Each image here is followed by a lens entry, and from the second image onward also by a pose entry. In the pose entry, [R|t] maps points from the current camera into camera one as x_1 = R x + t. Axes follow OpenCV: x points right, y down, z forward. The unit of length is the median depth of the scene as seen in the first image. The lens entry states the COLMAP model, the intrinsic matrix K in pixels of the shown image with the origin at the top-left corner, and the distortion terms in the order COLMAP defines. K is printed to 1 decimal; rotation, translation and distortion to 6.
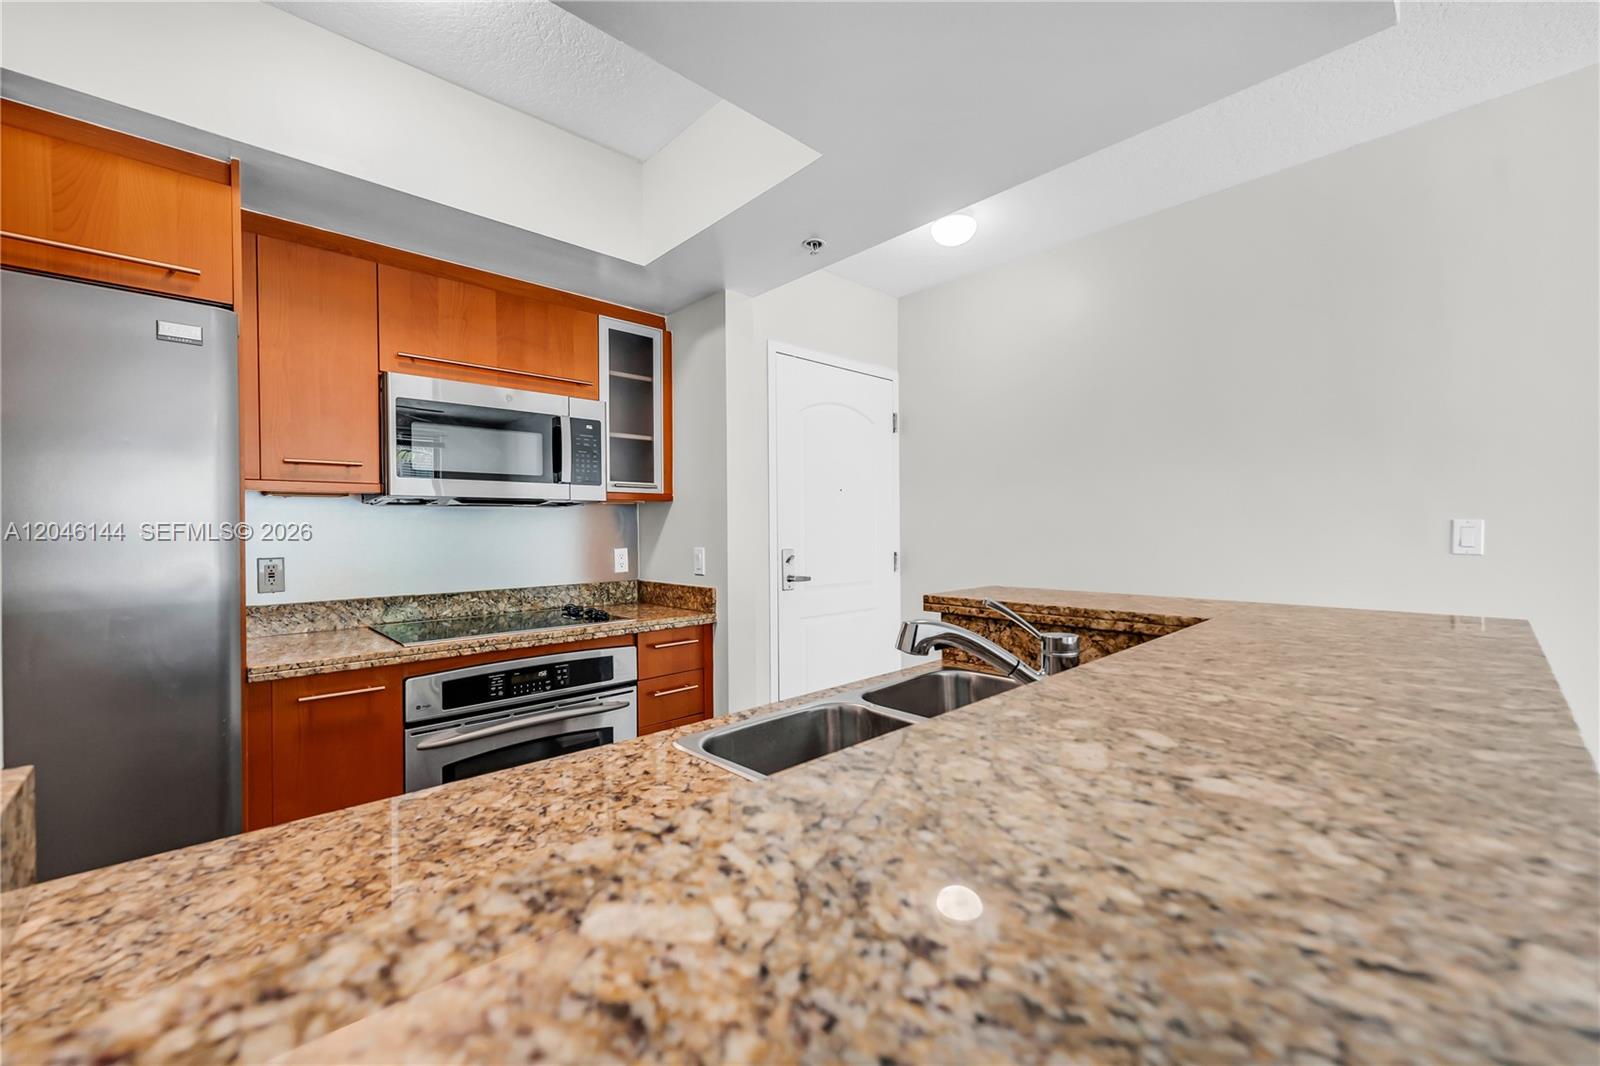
lens RADIAL K [[648.1, 0, 791.7], [0, 648.1, 534.4], [0, 0, 1]] dist [0.004254, -0.000278]
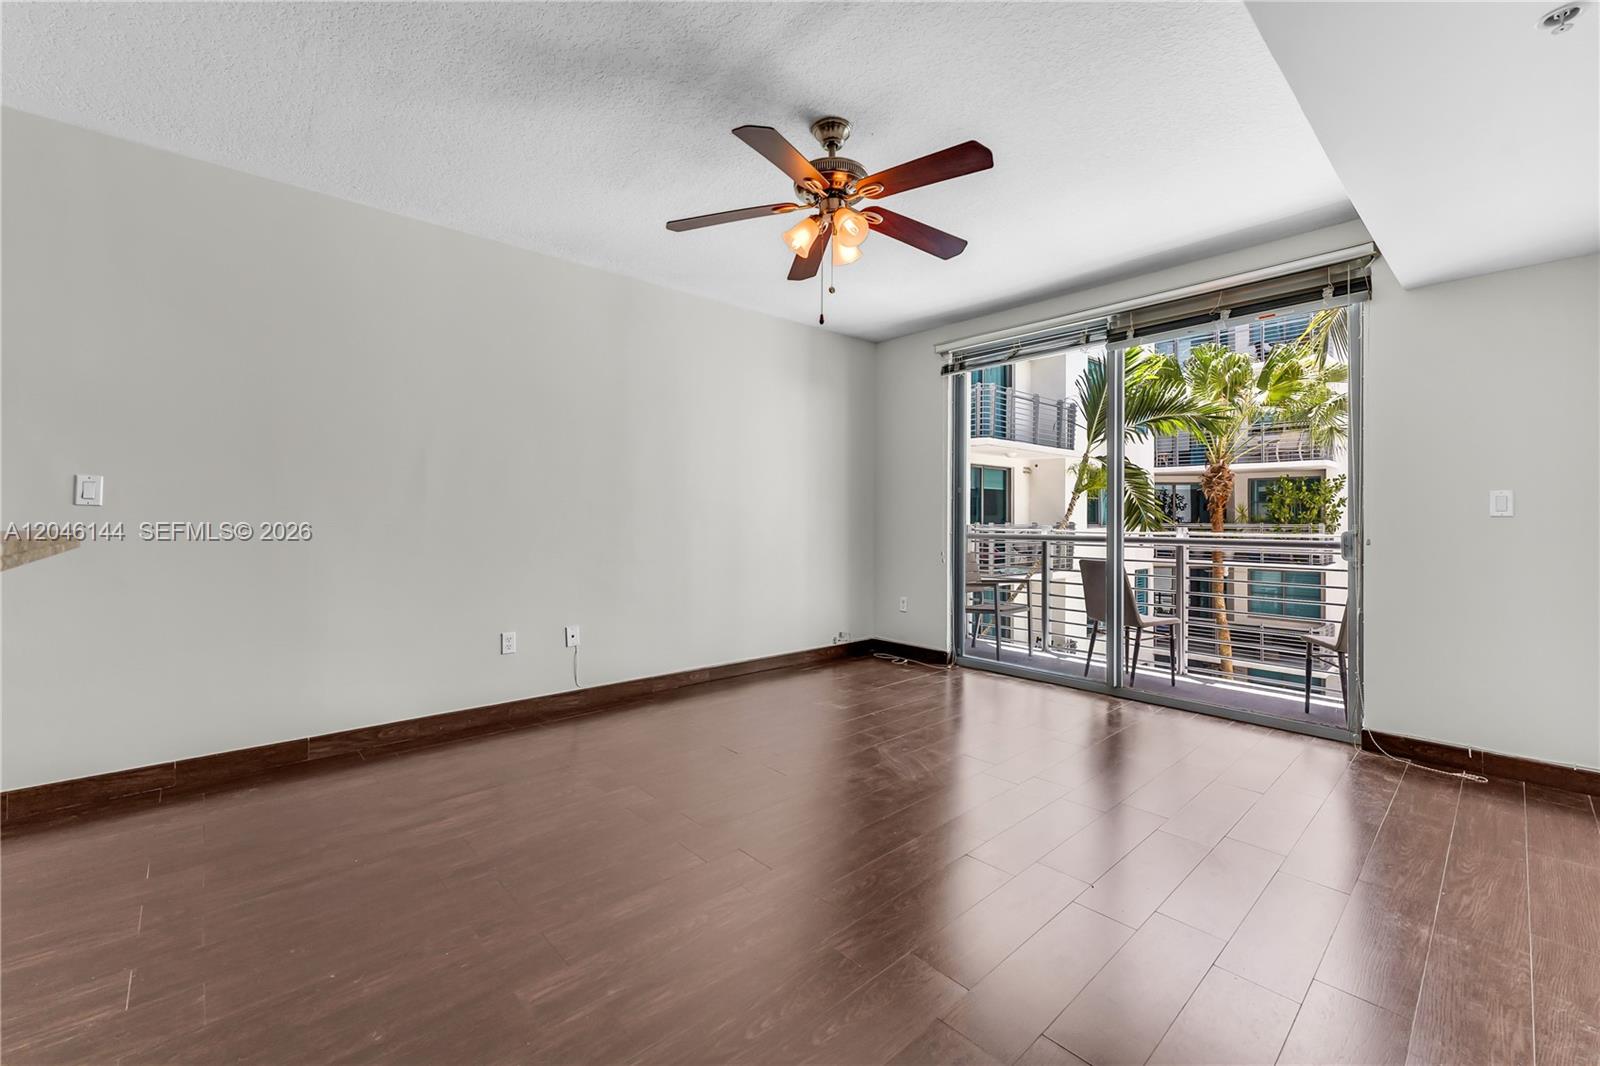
lens RADIAL K [[659.5, 0, 804.2], [0, 659.5, 514.8], [0, 0, 1]] dist [0.000599, -0.000196]
pose [[0.005275, 0.013655, 0.999893, -0.136394], [0.003506, 0.999900, -0.013674, 0.062119], [-0.999980, 0.003578, 0.005226, -0.274485]]
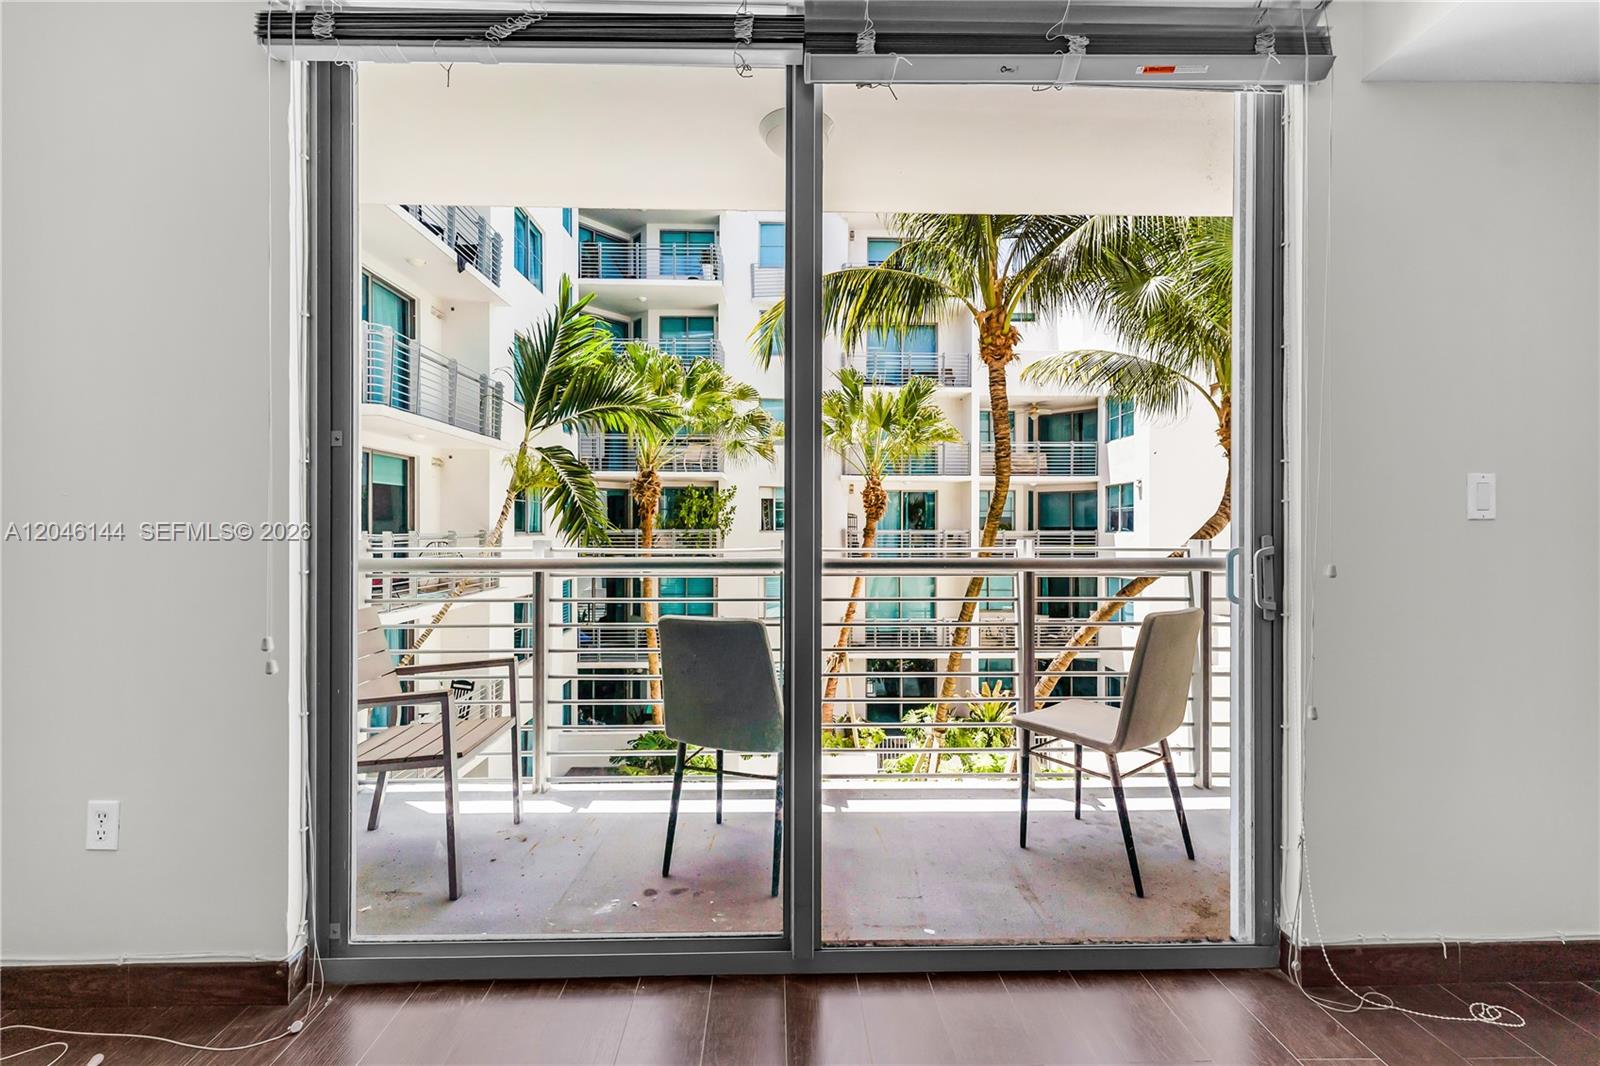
lens RADIAL K [[655.2, 0, 796.1], [0, 655.2, 527.6], [0, 0, 1]] dist [0.003196, 0.000013]
pose [[-0.746823, 0.006609, 0.664991, 1.210851], [0.010936, 0.999937, 0.002344, 0.051692], [-0.664933, 0.009023, -0.746848, -0.579561]]
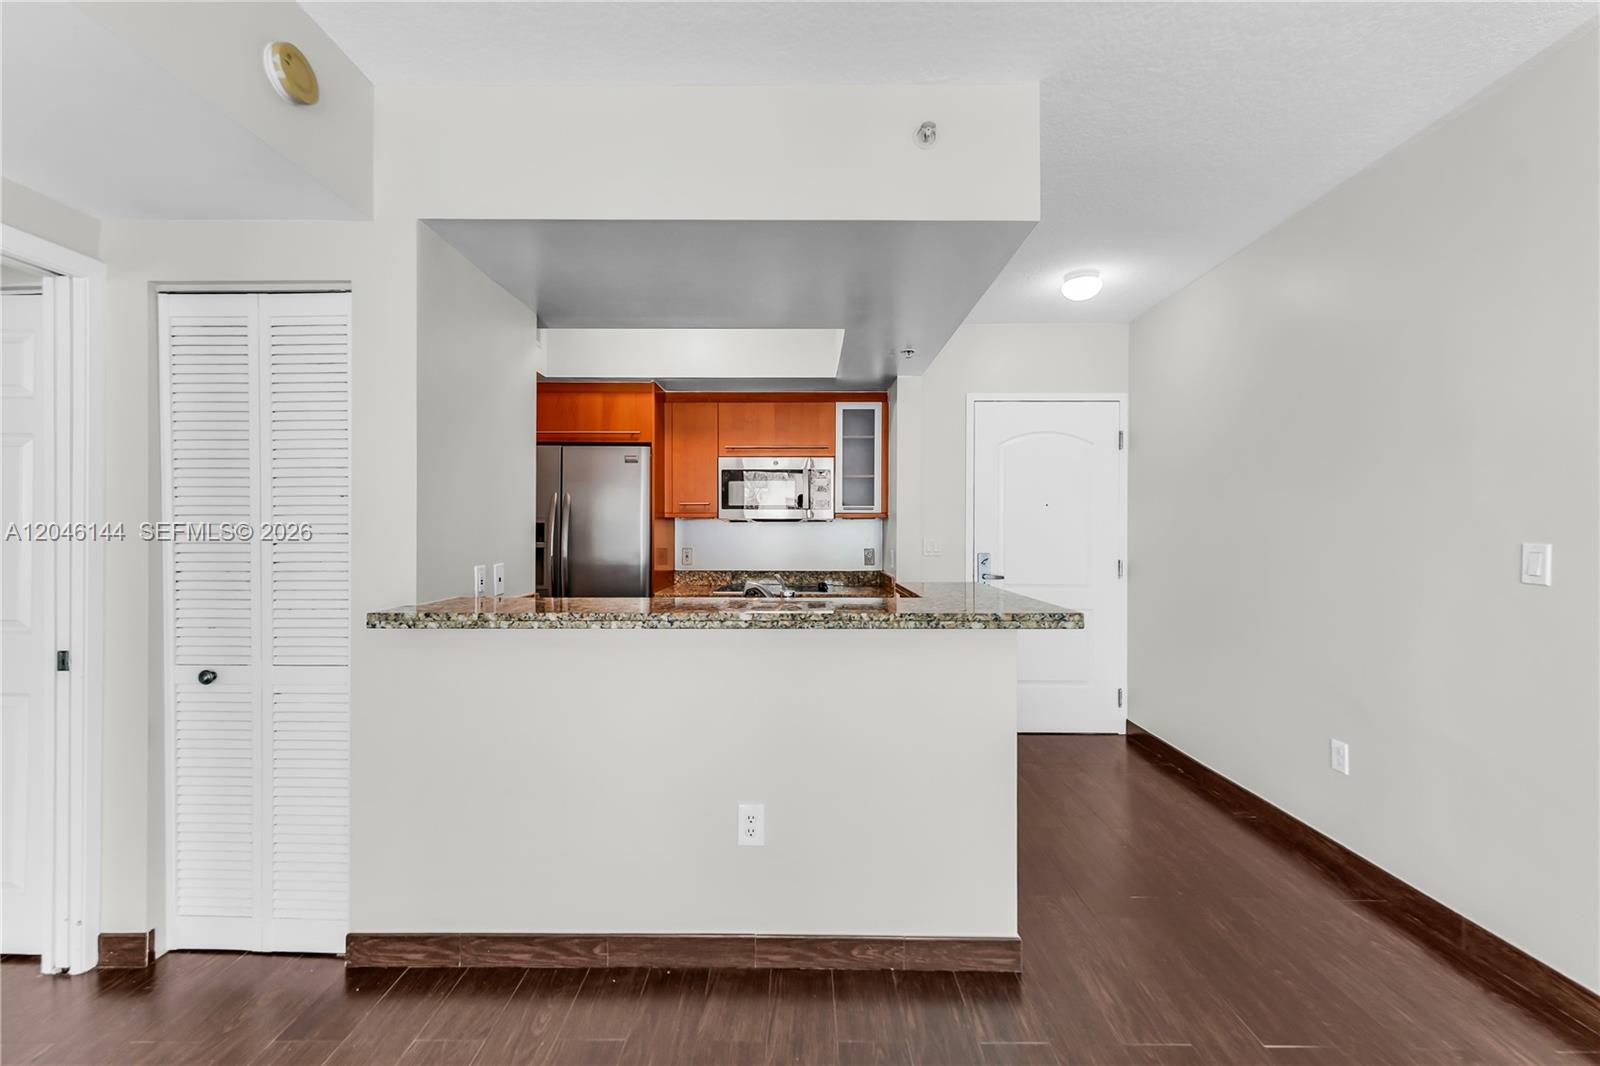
lens RADIAL K [[658.7, 0, 791.7], [0, 658.7, 532.4], [0, 0, 1]] dist [0.005752, 0.000039]
pose [[0.721861, 0.012057, -0.691933, 0.845191], [-0.013426, 0.999904, 0.003416, -0.025024], [0.691907, 0.006824, 0.721954, -0.278490]]
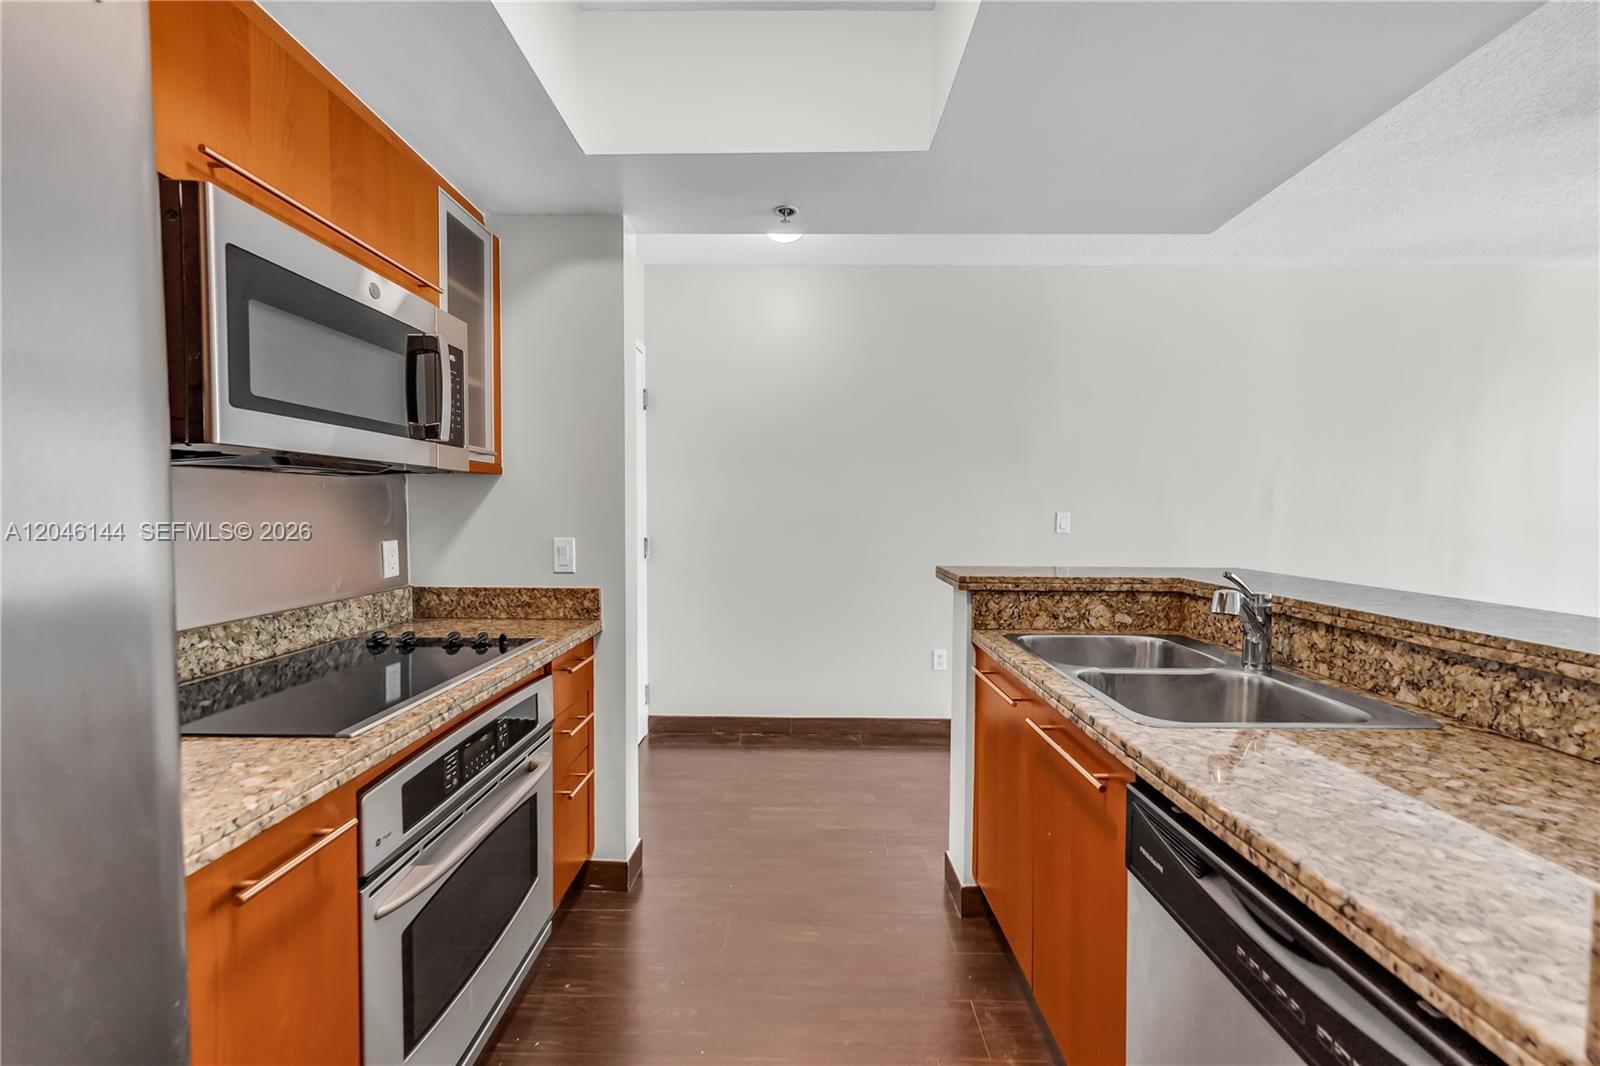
lens RADIAL K [[651.1, 0, 796.1], [0, 651.1, 534.0], [0, 0, 1]] dist [0.006208, -0.001196]
pose [[0.687467, -0.015228, 0.726056, -0.598576], [-0.004968, 0.999658, 0.025671, -0.006210], [-0.726199, -0.021255, 0.687156, 0.308259]]
